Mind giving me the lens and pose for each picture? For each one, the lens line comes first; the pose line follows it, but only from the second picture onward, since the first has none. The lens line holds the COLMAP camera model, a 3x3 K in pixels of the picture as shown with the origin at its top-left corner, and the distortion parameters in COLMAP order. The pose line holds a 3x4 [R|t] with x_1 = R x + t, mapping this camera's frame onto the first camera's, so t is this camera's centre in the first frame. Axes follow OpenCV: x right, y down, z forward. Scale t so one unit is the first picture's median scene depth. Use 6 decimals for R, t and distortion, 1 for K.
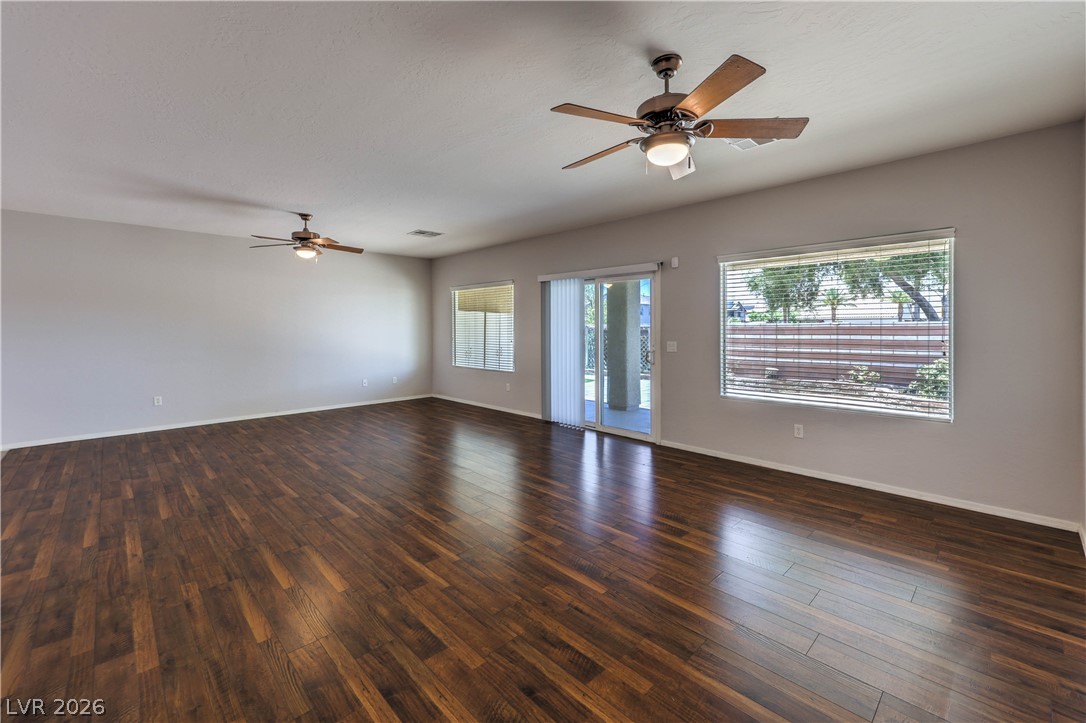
lens RADIAL K [[450.5, 0, 539.6], [0, 450.5, 325.6], [0, 0, 1]] dist [0.003518, 0.000053]
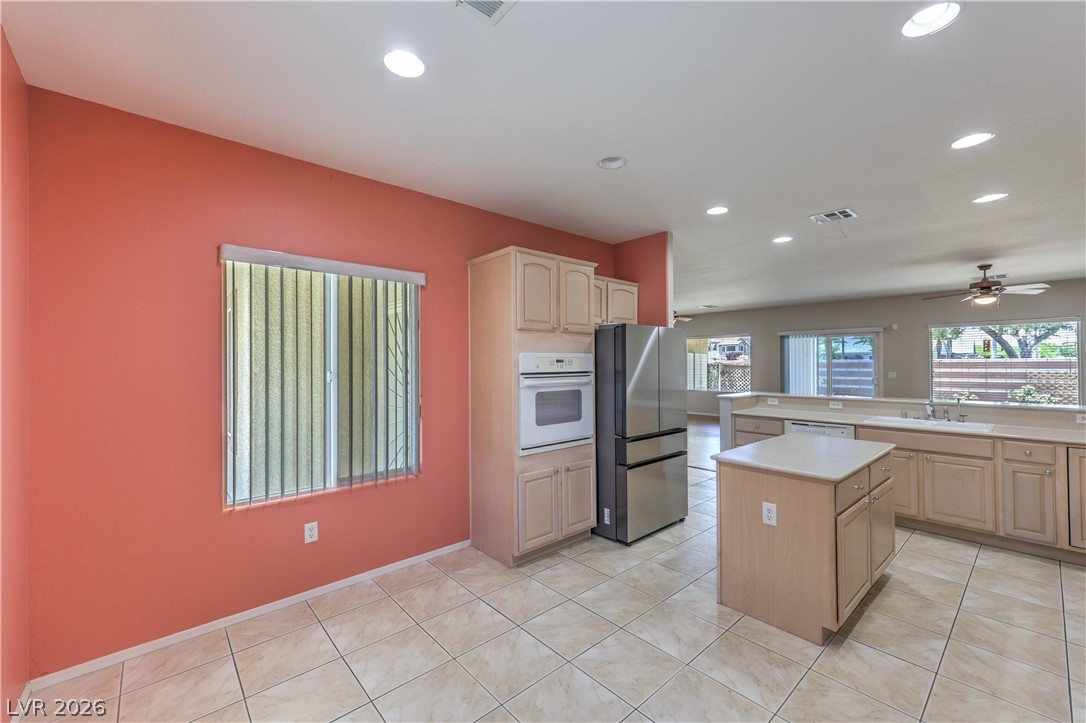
lens RADIAL K [[435.1, 0, 544.0], [0, 435.1, 359.9], [0, 0, 1]] dist [0.001748, 0.000236]
pose [[0.998998, -0.002586, -0.044673, -1.555997], [0.002557, 0.999996, -0.000692, -0.022642], [0.044674, 0.000577, 0.999001, -1.188942]]
